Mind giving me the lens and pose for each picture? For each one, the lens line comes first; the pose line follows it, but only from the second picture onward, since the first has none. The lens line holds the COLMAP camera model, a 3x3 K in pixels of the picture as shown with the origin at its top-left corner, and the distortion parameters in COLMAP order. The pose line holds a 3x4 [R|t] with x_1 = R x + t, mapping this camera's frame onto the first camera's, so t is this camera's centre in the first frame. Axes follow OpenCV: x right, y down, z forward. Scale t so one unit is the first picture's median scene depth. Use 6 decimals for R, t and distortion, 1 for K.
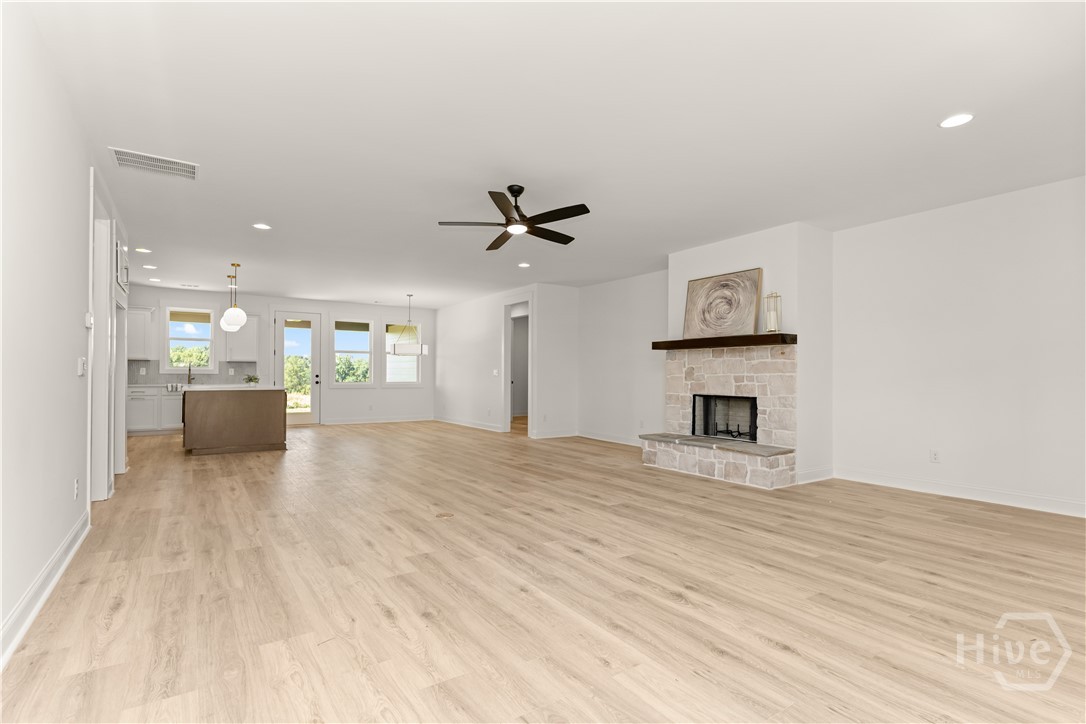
lens RADIAL K [[521.8, 0, 542.2], [0, 521.8, 368.9], [0, 0, 1]] dist [0.003259, -0.001382]
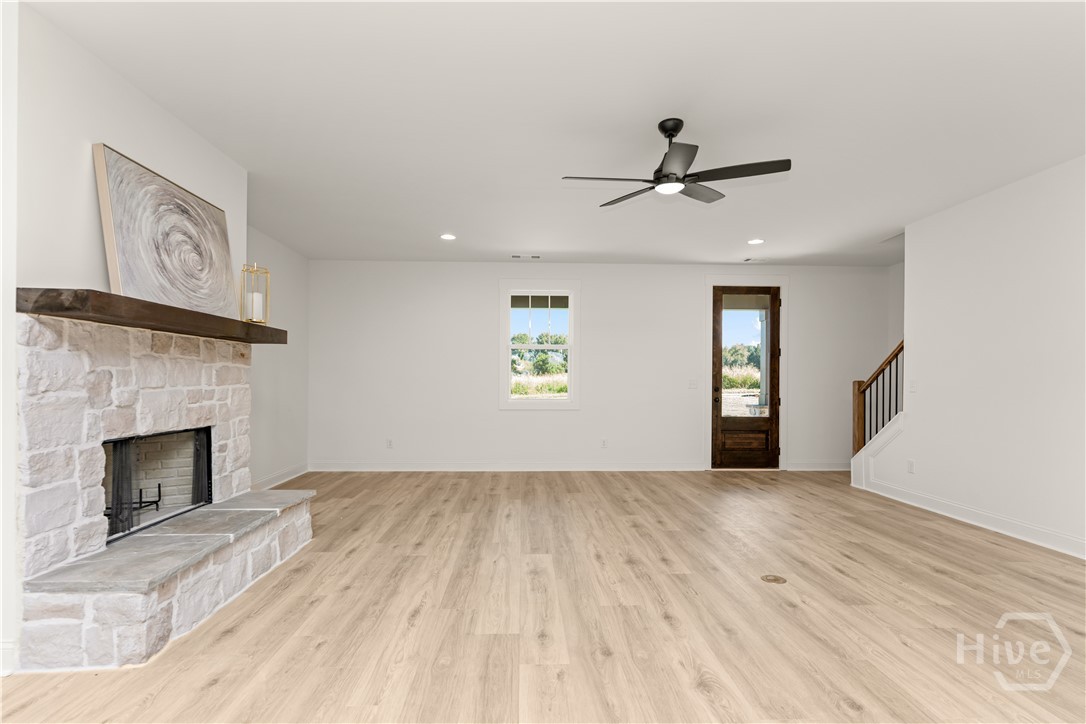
lens RADIAL K [[521.8, 0, 537.9], [0, 521.8, 380.1], [0, 0, 1]] dist [0.003259, -0.001382]
pose [[-0.842120, -0.008296, 0.539226, -0.210141], [-0.014105, 0.999878, -0.006645, 0.001453], [-0.539105, -0.013202, -0.842135, 1.257750]]
